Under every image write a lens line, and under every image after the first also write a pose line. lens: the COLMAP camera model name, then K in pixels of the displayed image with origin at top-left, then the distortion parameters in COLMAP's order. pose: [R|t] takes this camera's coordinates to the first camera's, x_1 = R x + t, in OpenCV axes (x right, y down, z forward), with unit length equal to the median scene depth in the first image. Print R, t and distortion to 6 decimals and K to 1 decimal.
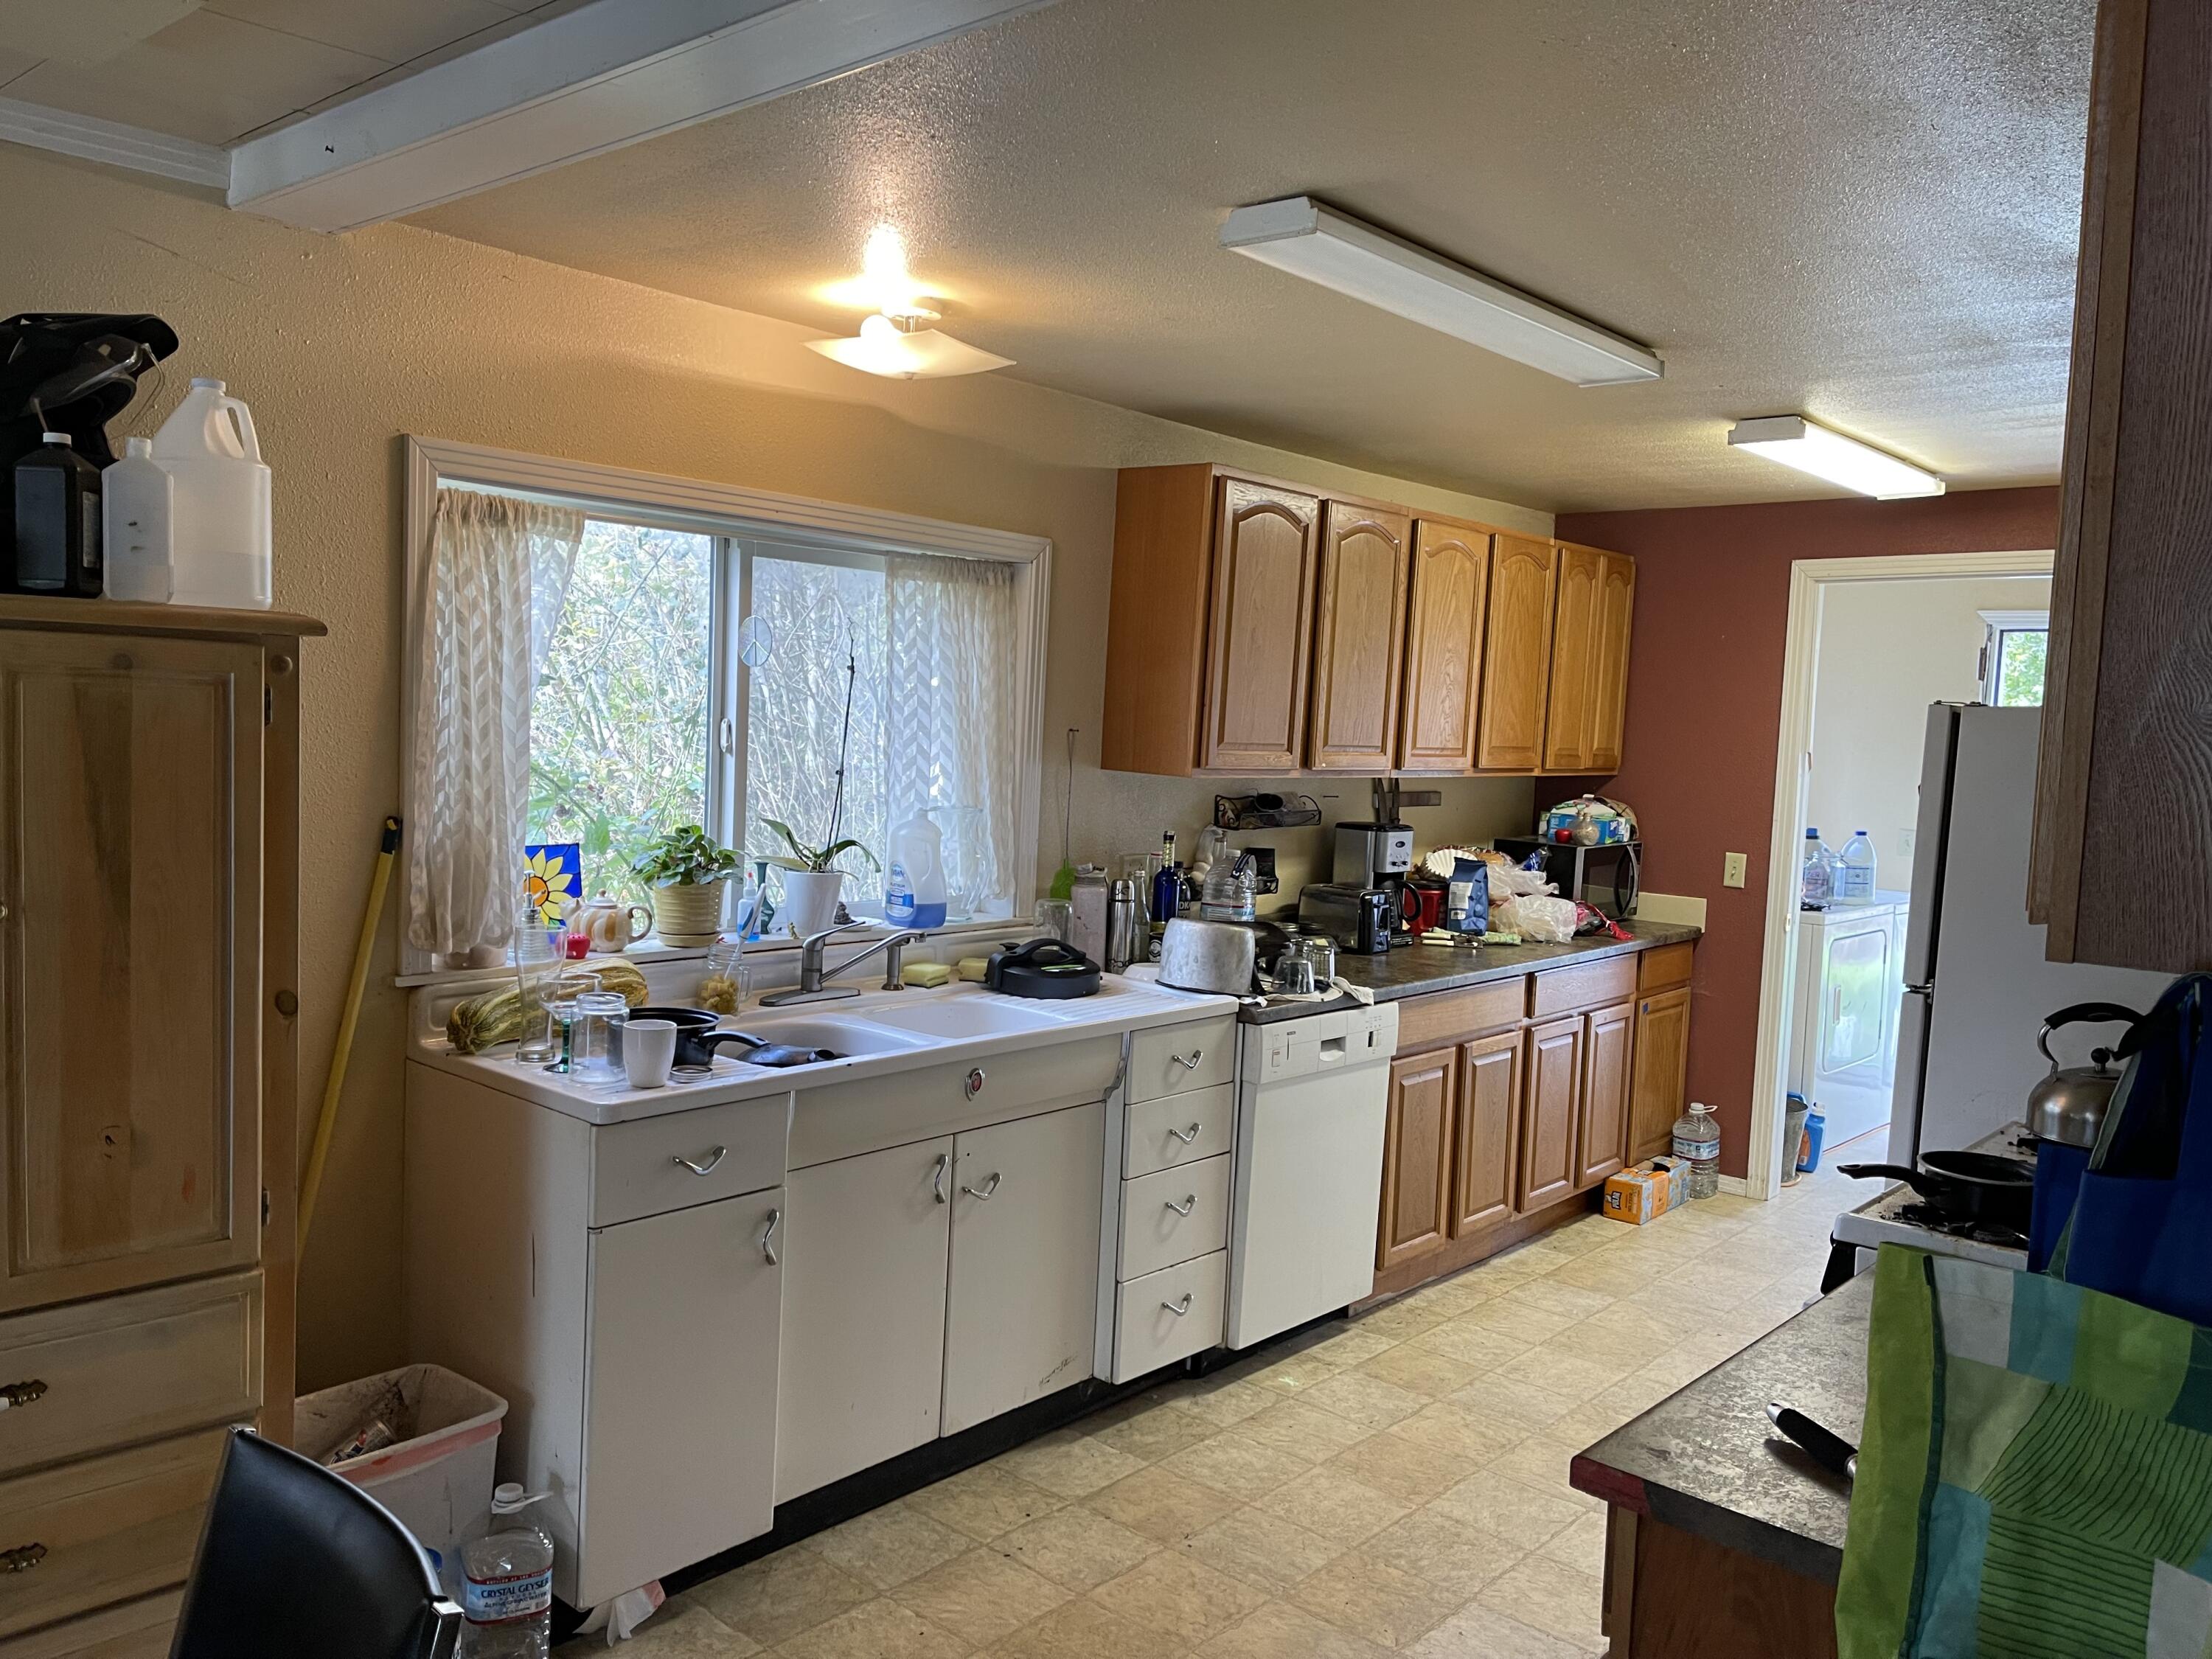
lens RADIAL K [[1692.8, 0, 1098.8], [0, 1692.8, 841.5], [0, 0, 1]] dist [0.069637, -0.069719]
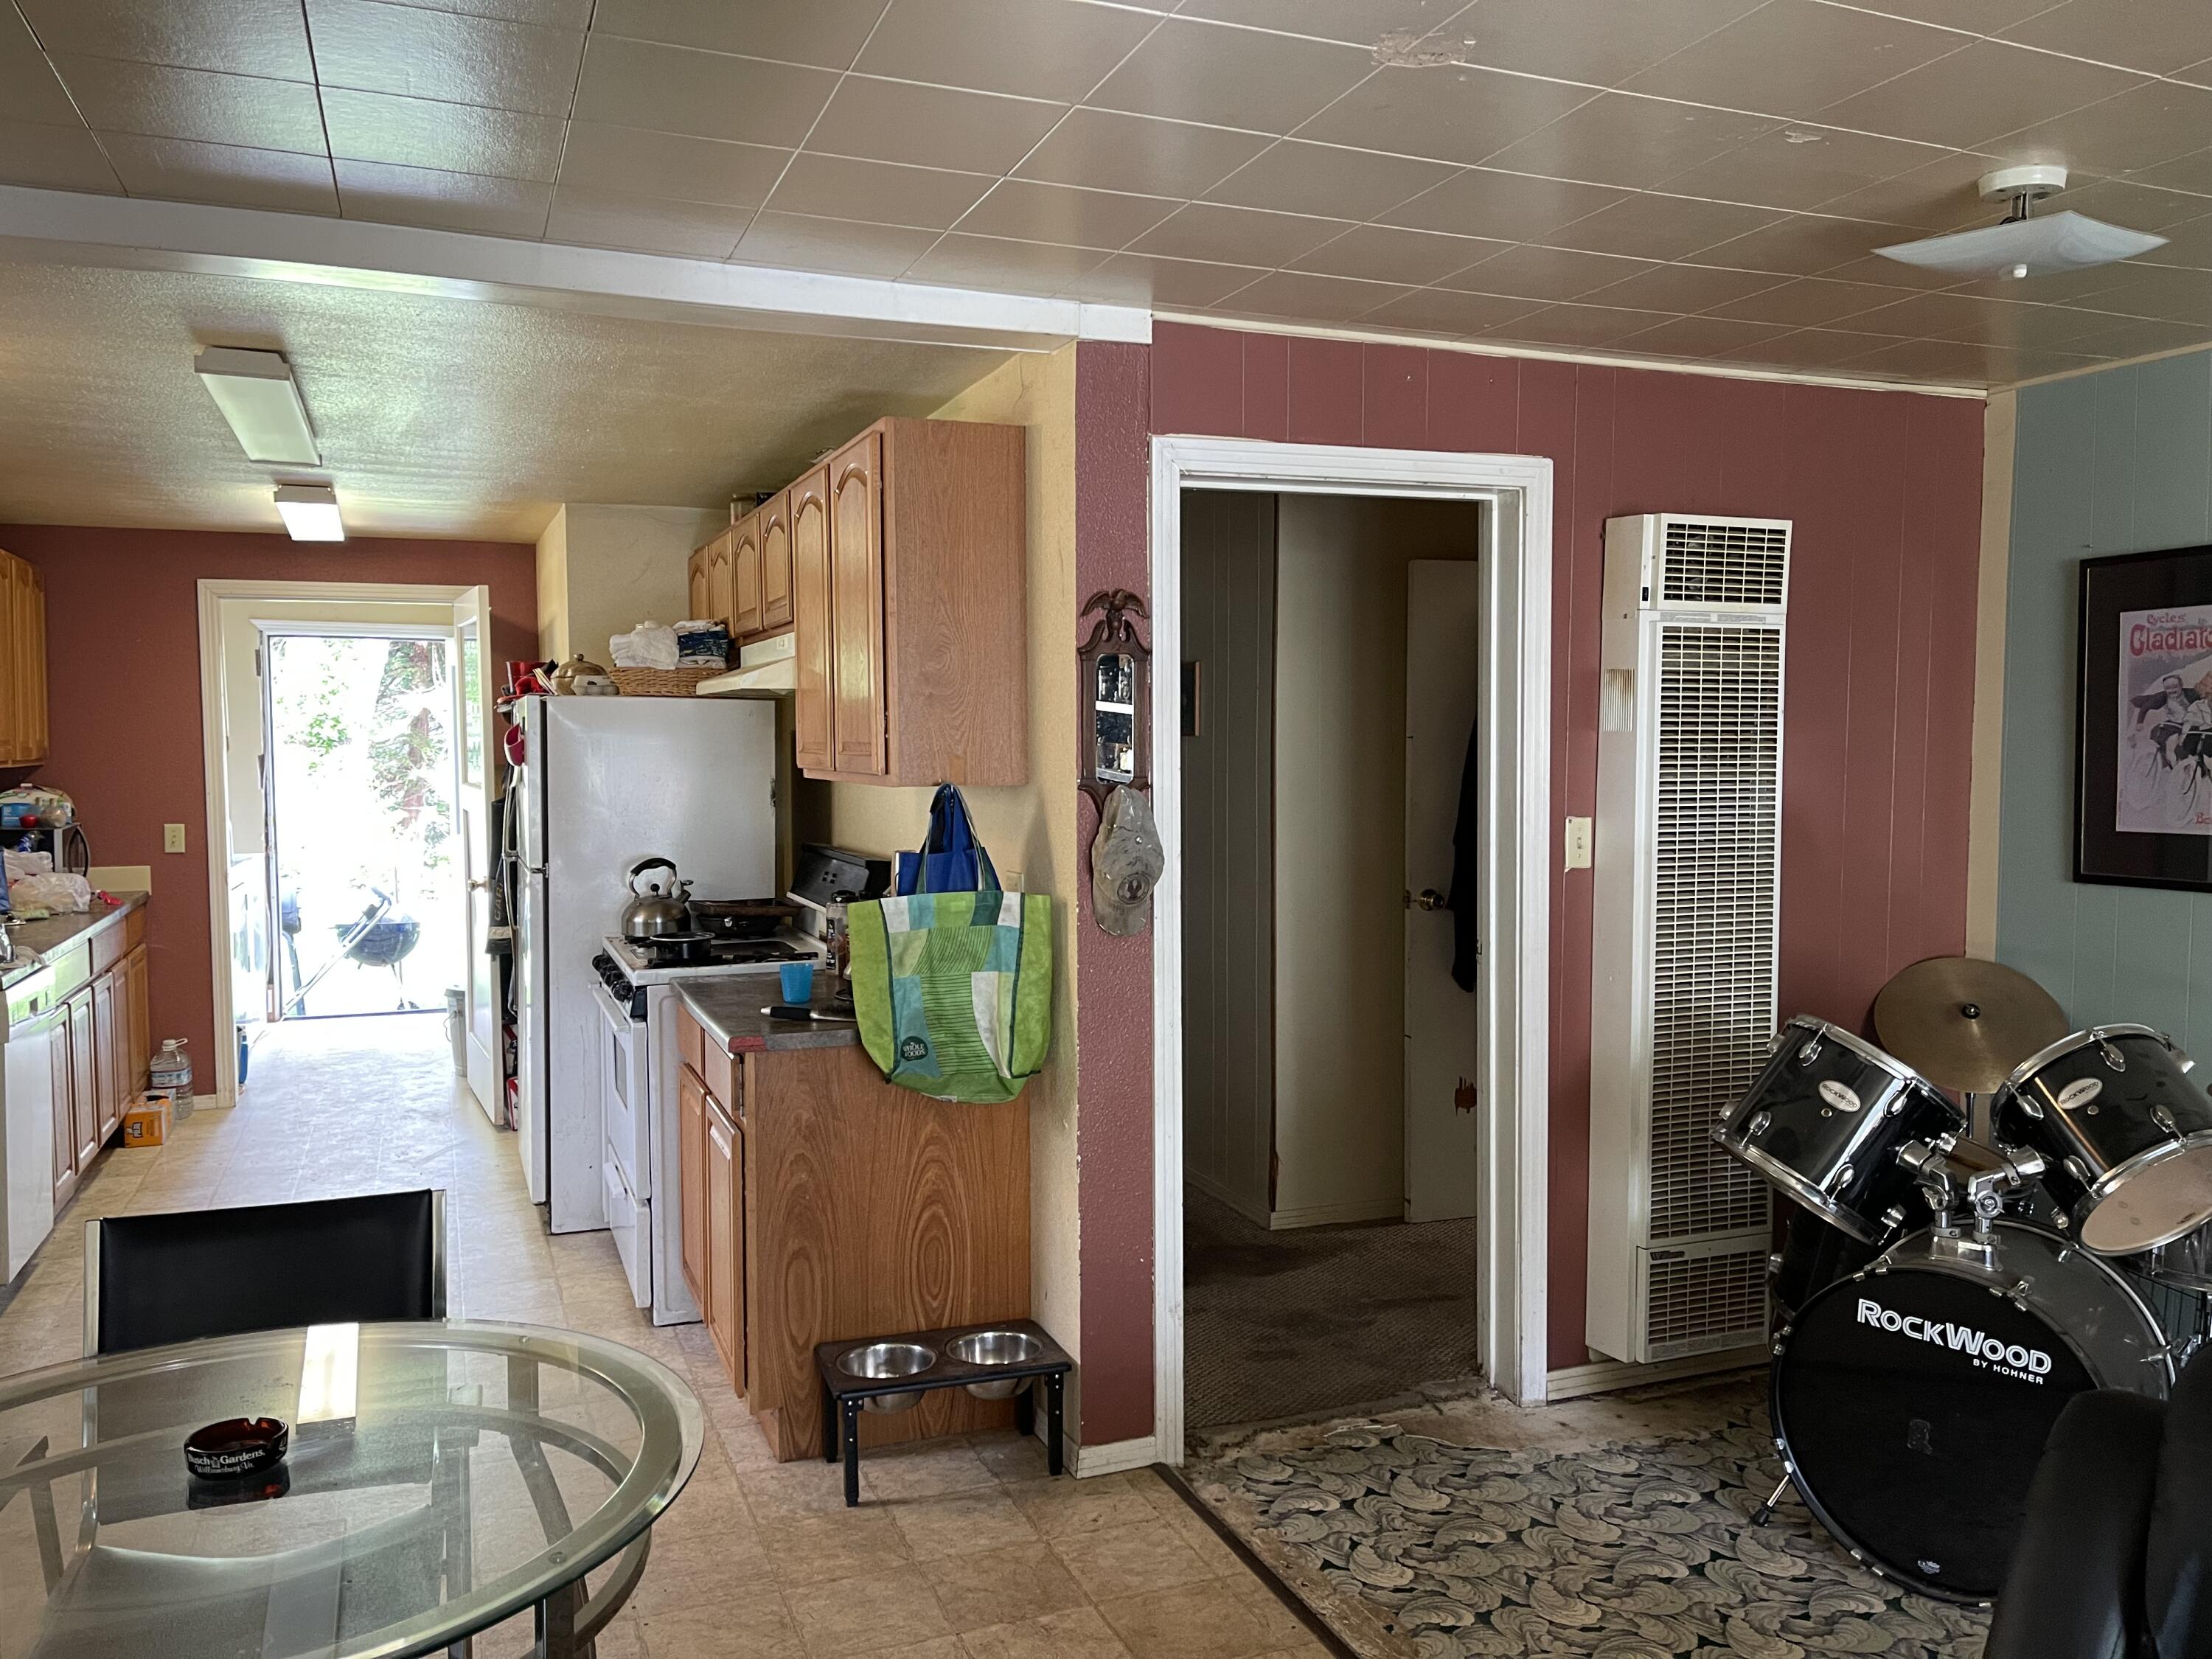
lens RADIAL K [[1692.8, 0, 1098.8], [0, 1692.8, 841.5], [0, 0, 1]] dist [0.069637, -0.069719]
pose [[0.465678, -0.094787, 0.879863, -0.385431], [0.091464, 0.994078, 0.058683, 0.007631], [-0.880215, 0.053149, 0.471590, -0.124916]]
